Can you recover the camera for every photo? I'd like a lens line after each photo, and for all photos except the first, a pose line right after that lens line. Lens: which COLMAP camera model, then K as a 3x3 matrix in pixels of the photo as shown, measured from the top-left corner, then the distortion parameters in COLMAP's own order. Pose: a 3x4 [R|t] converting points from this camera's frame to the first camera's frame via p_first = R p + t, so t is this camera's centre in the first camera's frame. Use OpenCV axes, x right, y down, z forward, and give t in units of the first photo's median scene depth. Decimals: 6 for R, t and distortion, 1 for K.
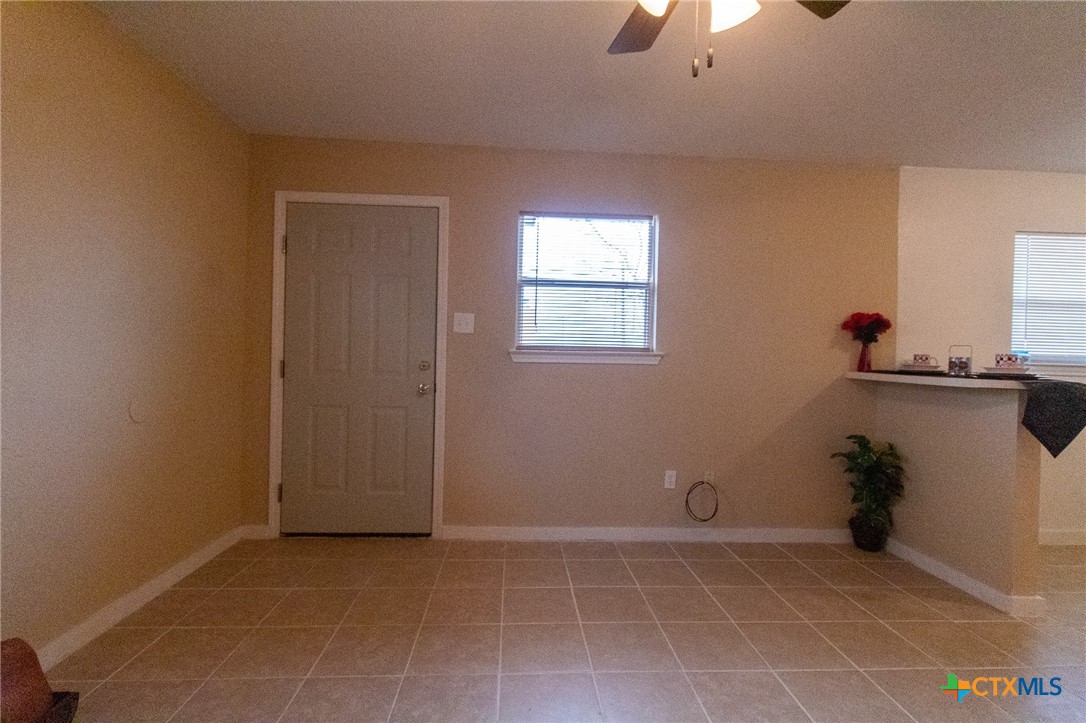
lens RADIAL K [[505.0, 0, 541.7], [0, 505.0, 354.8], [0, 0, 1]] dist [0.003100, -0.000691]
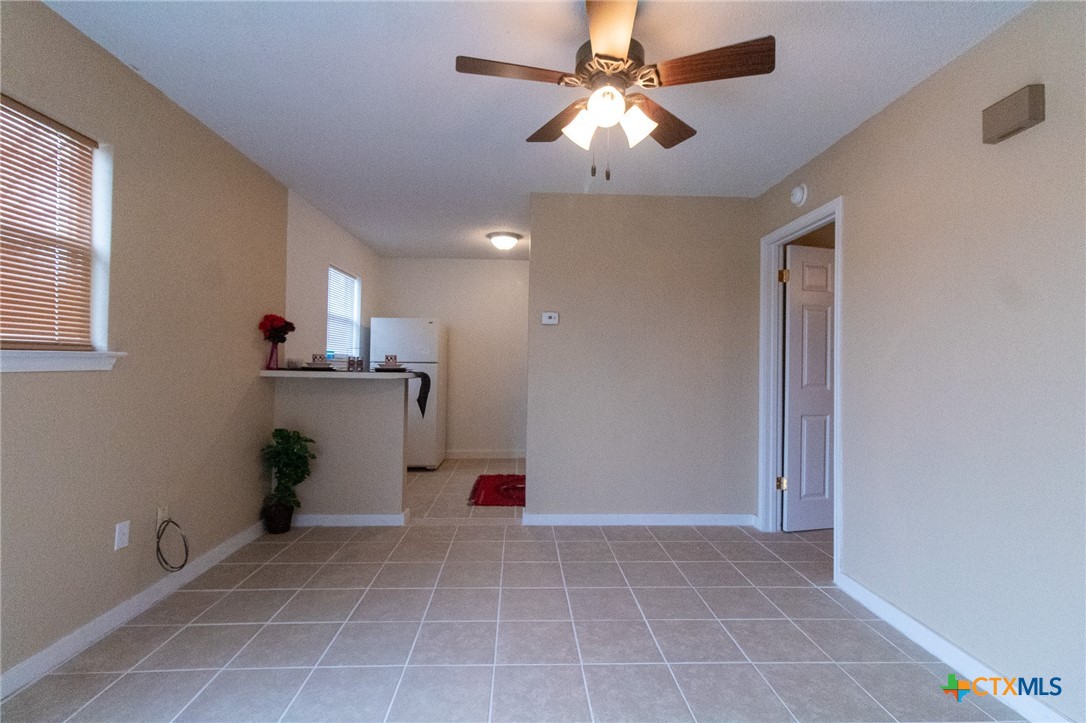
lens RADIAL K [[505.0, 0, 546.3], [0, 505.0, 357.2], [0, 0, 1]] dist [0.003100, -0.000691]
pose [[0.007646, -0.009729, 0.999923, -0.442293], [-0.013880, 0.999855, 0.009835, -0.012386], [-0.999874, -0.013954, 0.007510, 0.422327]]
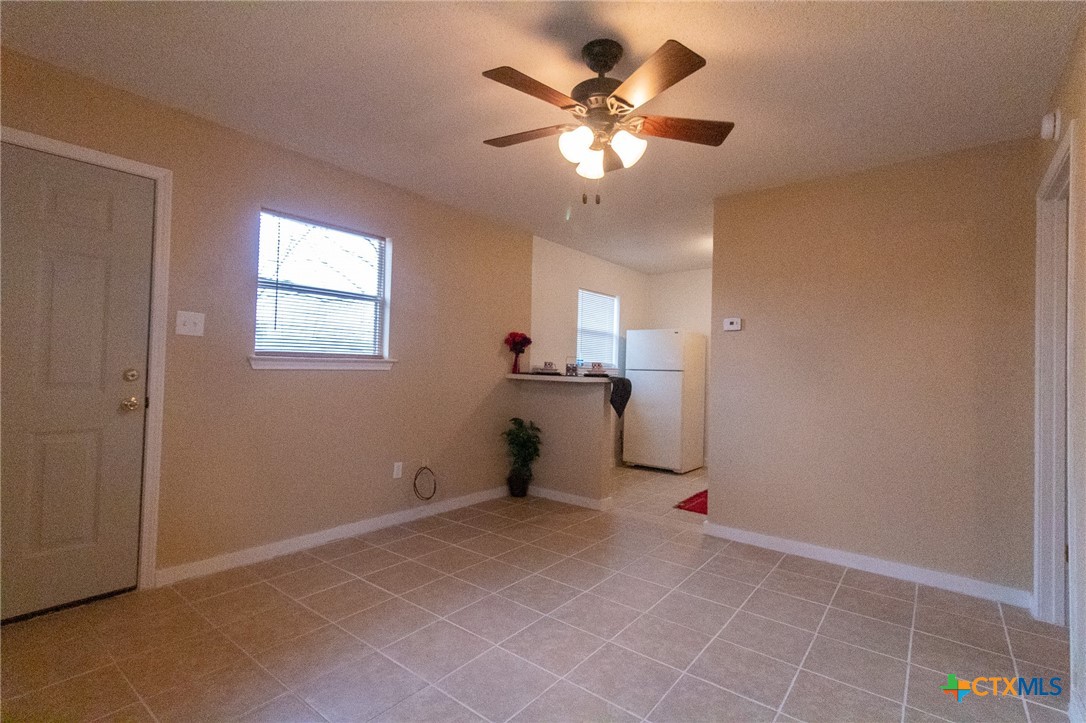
lens RADIAL K [[505.0, 0, 543.1], [0, 505.0, 357.0], [0, 0, 1]] dist [0.003100, -0.000691]
pose [[0.661204, 0.008531, 0.750158, -0.397716], [-0.009244, 0.999952, -0.003223, -0.009973], [-0.750149, -0.004803, 0.661251, -0.006181]]
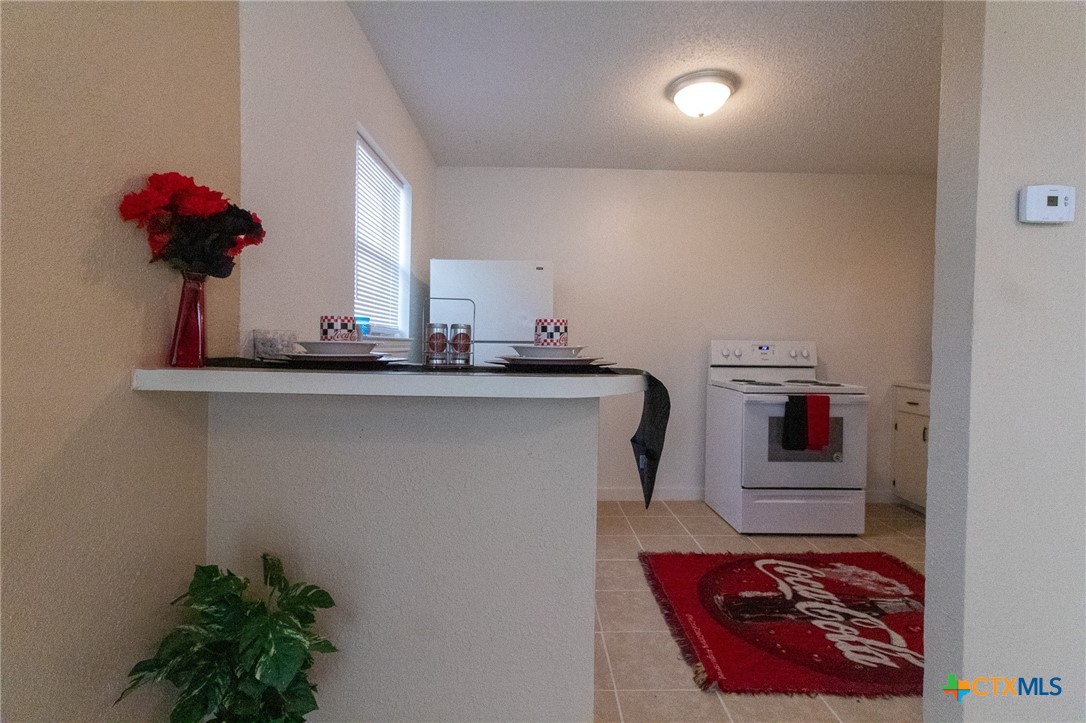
lens RADIAL K [[505.0, 0, 545.8], [0, 505.0, 356.8], [0, 0, 1]] dist [0.003100, -0.000691]
pose [[0.034133, -0.049049, 0.998213, 0.332954], [-0.013336, 0.998684, 0.049528, 0.008686], [-0.999328, -0.015002, 0.033434, 0.782446]]
